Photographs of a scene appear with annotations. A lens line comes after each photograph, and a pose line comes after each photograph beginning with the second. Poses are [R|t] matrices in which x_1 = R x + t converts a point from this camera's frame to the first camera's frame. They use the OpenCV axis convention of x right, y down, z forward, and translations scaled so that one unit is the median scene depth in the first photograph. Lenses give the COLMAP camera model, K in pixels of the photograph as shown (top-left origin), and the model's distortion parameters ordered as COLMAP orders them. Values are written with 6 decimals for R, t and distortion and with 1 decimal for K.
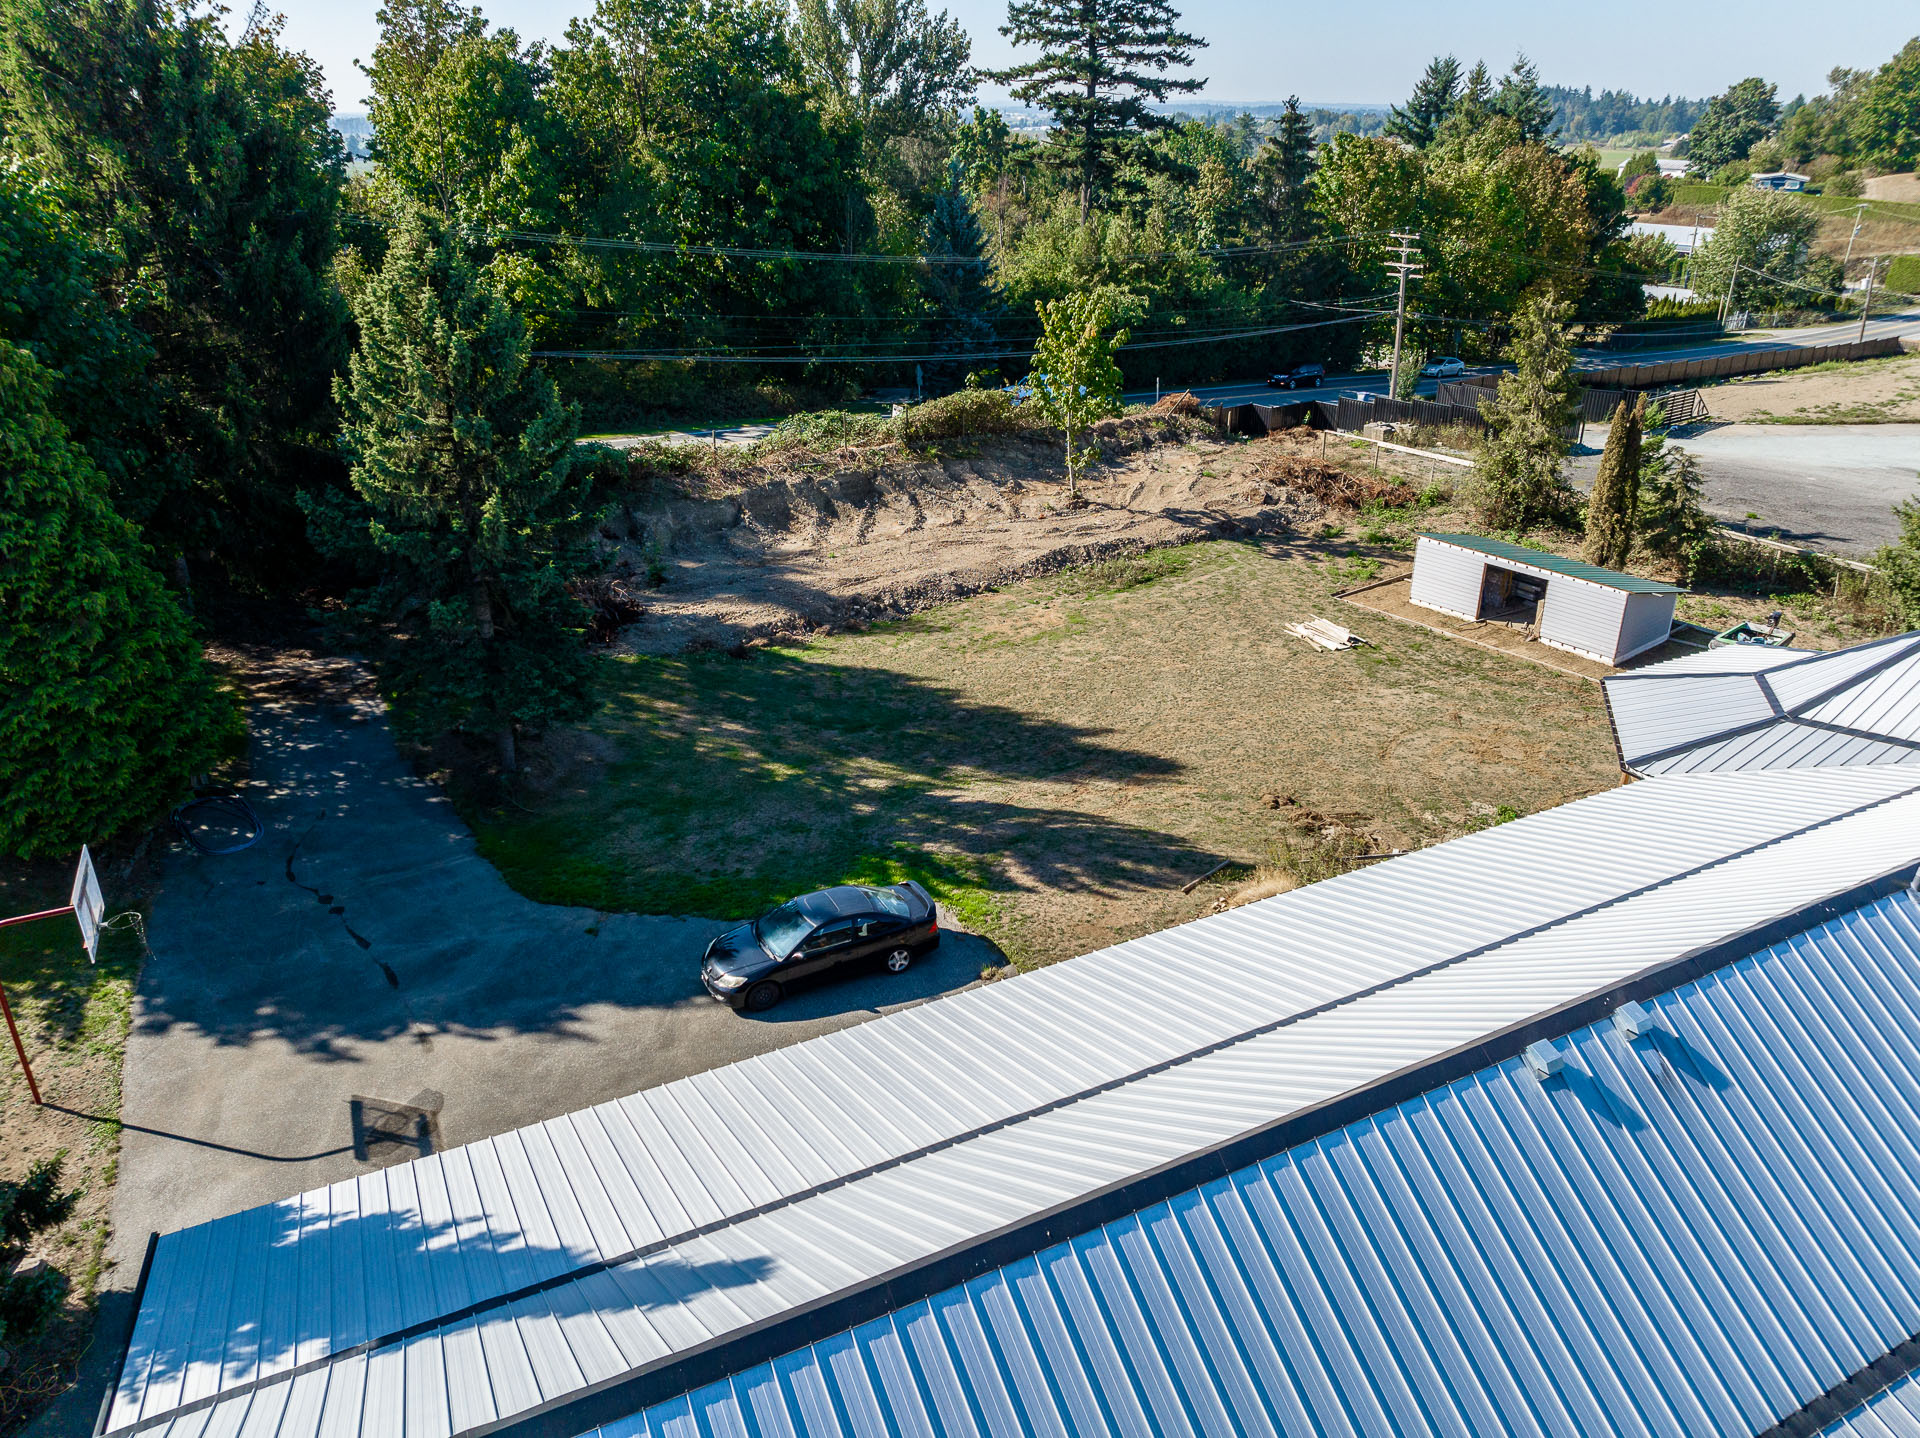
lens RADIAL K [[1348.2, 0, 969.4], [0, 1348.2, 736.4], [0, 0, 1]] dist [-0.047271, 0.015995]
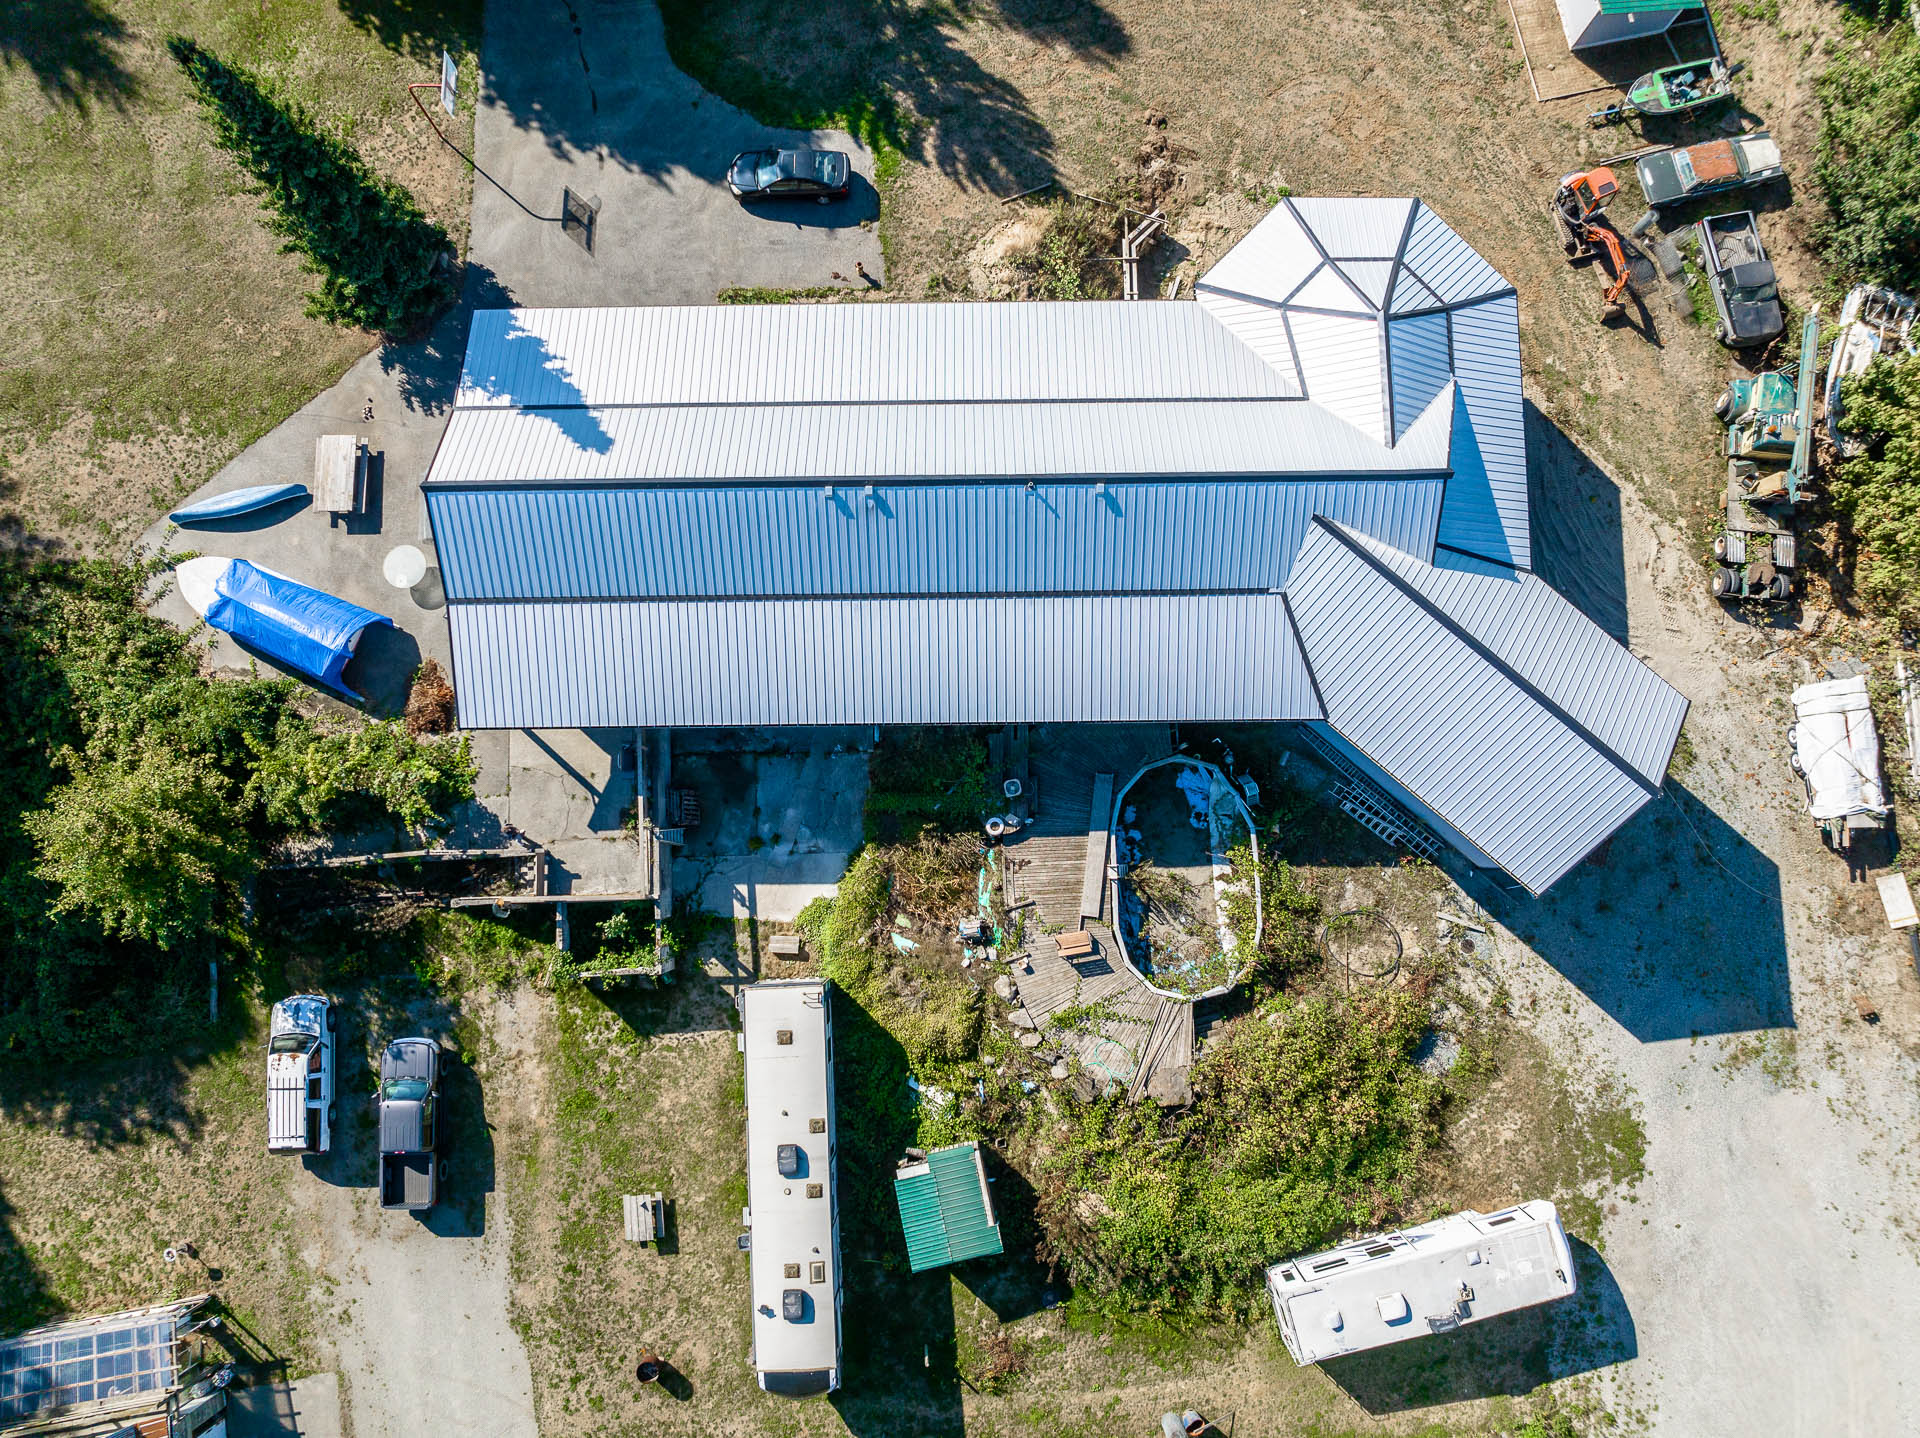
lens RADIAL K [[1348.2, 0, 962.7], [0, 1348.2, 722.1], [0, 0, 1]] dist [-0.047271, 0.015995]
pose [[0.895298, 0.442442, -0.051834, 0.203594], [-0.191879, 0.488028, 0.851476, -0.417853], [0.402025, -0.752379, 0.521826, -0.181233]]
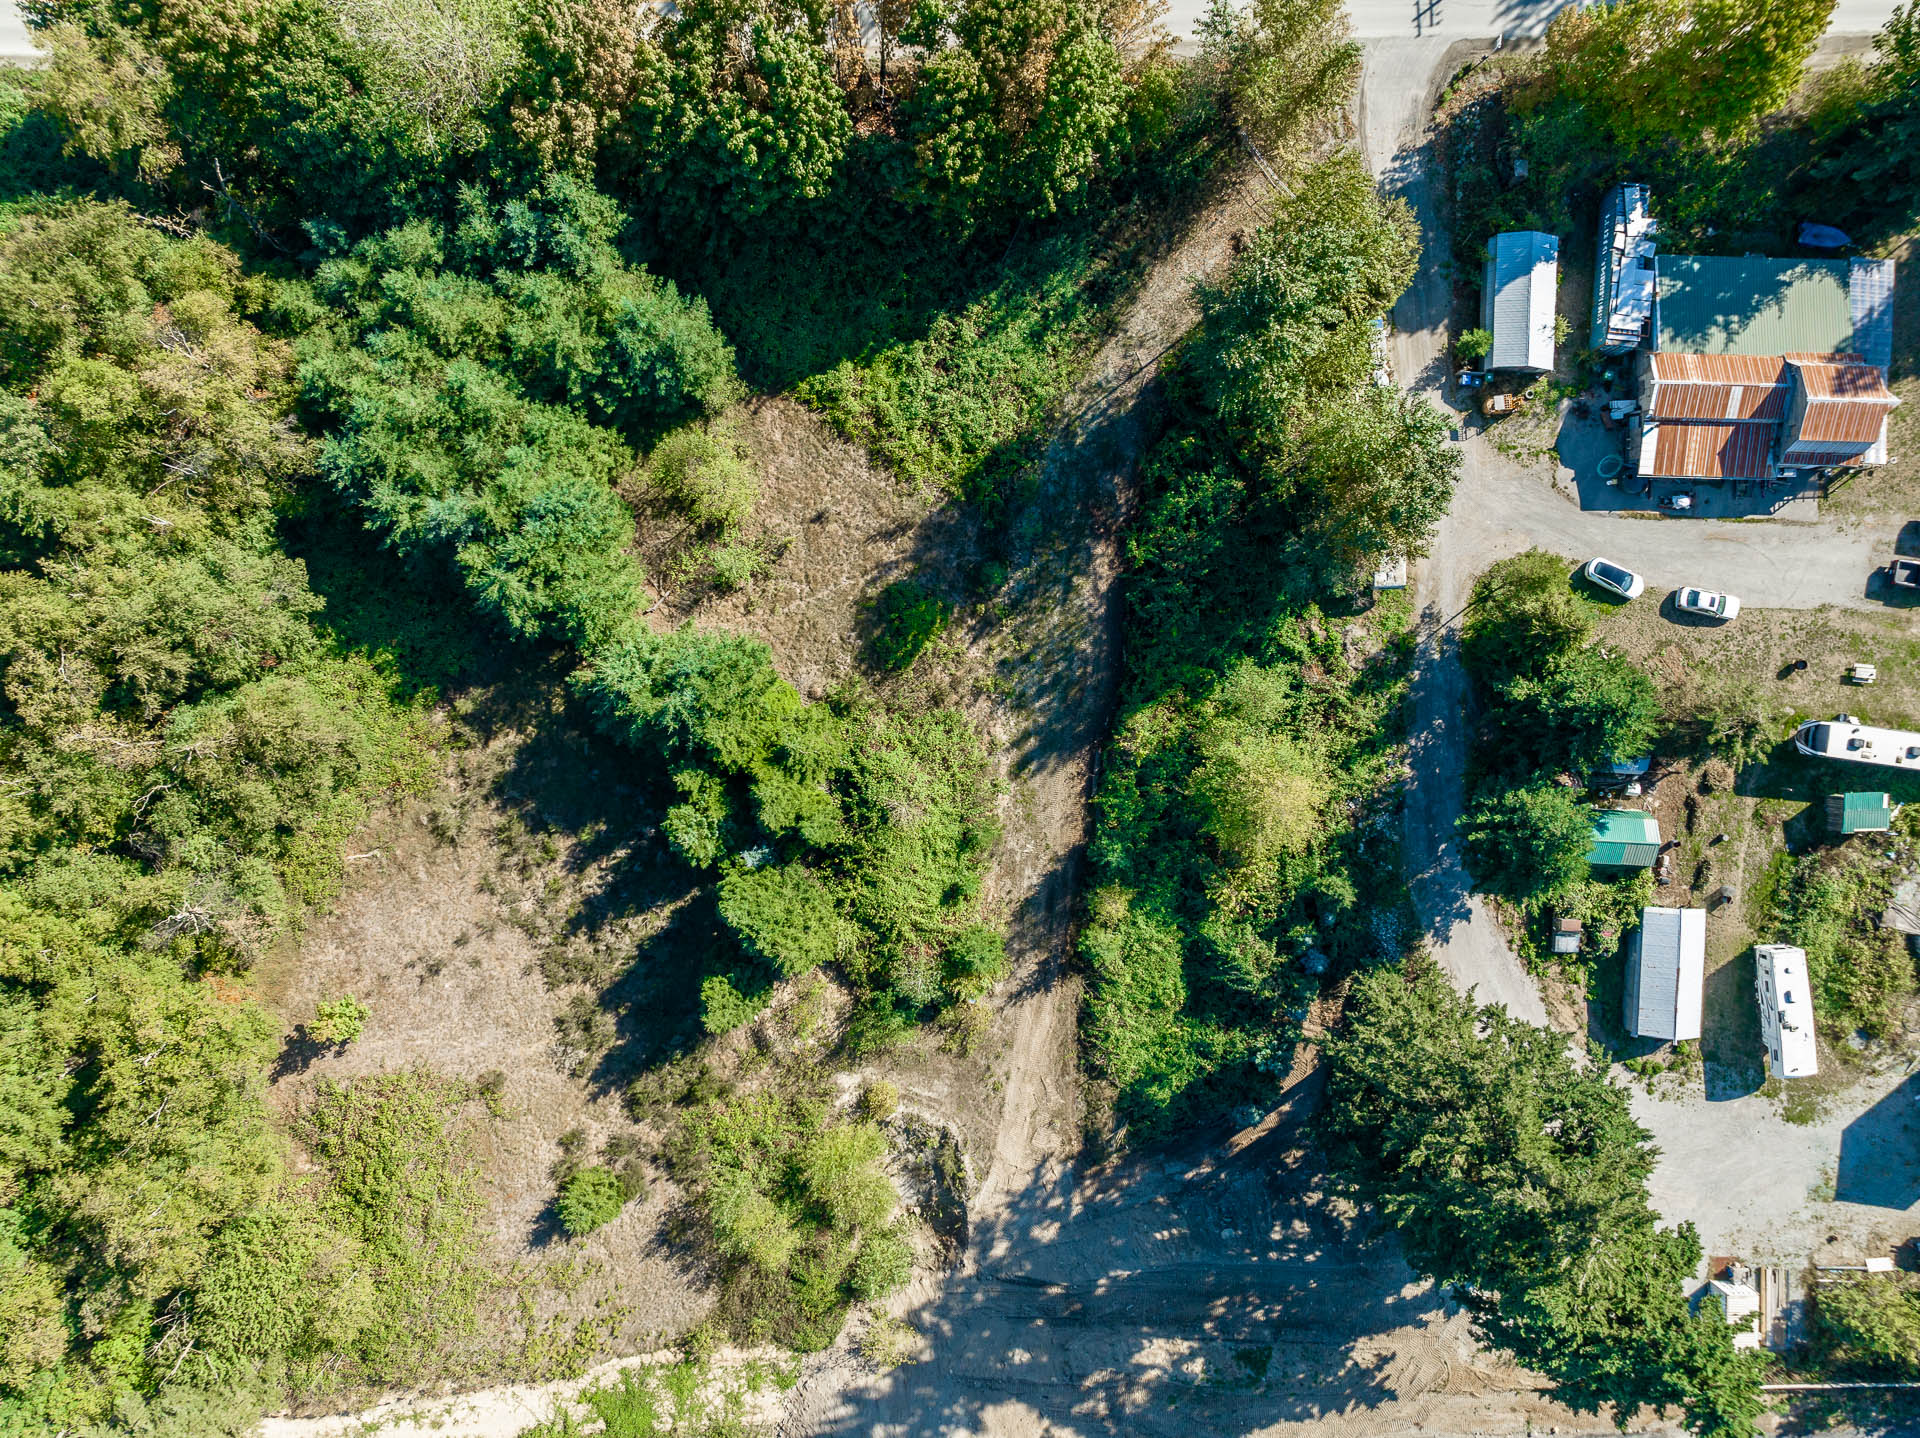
lens RADIAL K [[1348.2, 0, 956.8], [0, 1348.2, 720.5], [0, 0, 1]] dist [-0.047271, 0.015995]
pose [[-0.601305, 0.798958, 0.009944, 0.766450], [-0.355104, -0.278363, 0.892421, -0.662711], [0.715775, 0.533086, 0.451094, -1.433442]]
